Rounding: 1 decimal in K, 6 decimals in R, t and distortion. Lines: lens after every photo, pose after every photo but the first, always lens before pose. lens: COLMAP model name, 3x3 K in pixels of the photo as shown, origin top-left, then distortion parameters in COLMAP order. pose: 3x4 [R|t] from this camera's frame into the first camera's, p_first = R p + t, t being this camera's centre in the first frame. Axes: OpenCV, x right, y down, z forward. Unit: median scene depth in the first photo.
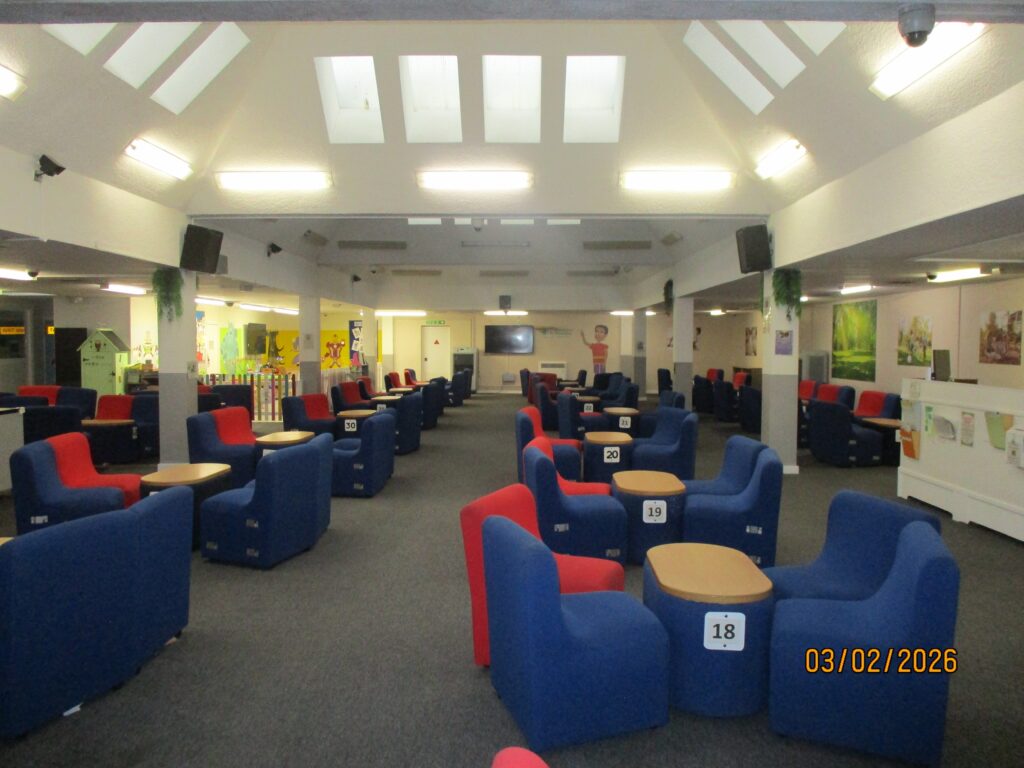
lens RADIAL K [[847.4, 0, 512.0], [0, 847.4, 379.4], [0, 0, 1]] dist [0.004216, -0.000451]
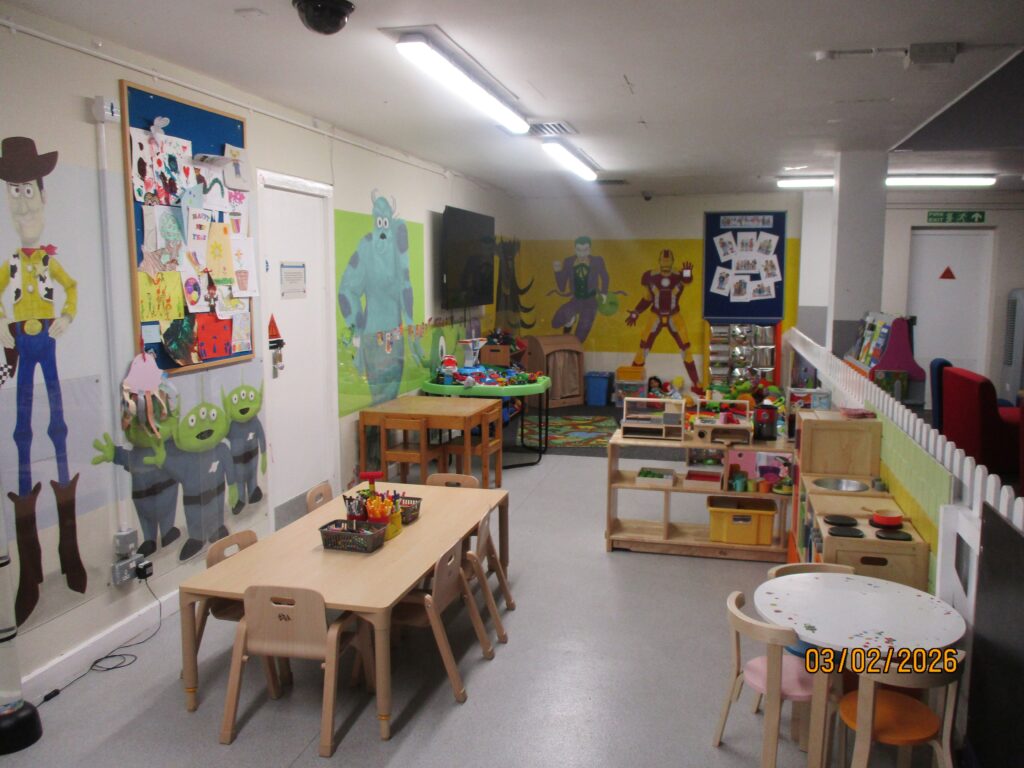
lens RADIAL K [[847.4, 0, 515.2], [0, 847.4, 385.0], [0, 0, 1]] dist [0.004216, -0.000451]
pose [[0.975227, 0.032995, -0.218731, -0.194454], [-0.013991, 0.996034, 0.087869, -0.026520], [0.220763, -0.082632, 0.971821, 0.630023]]
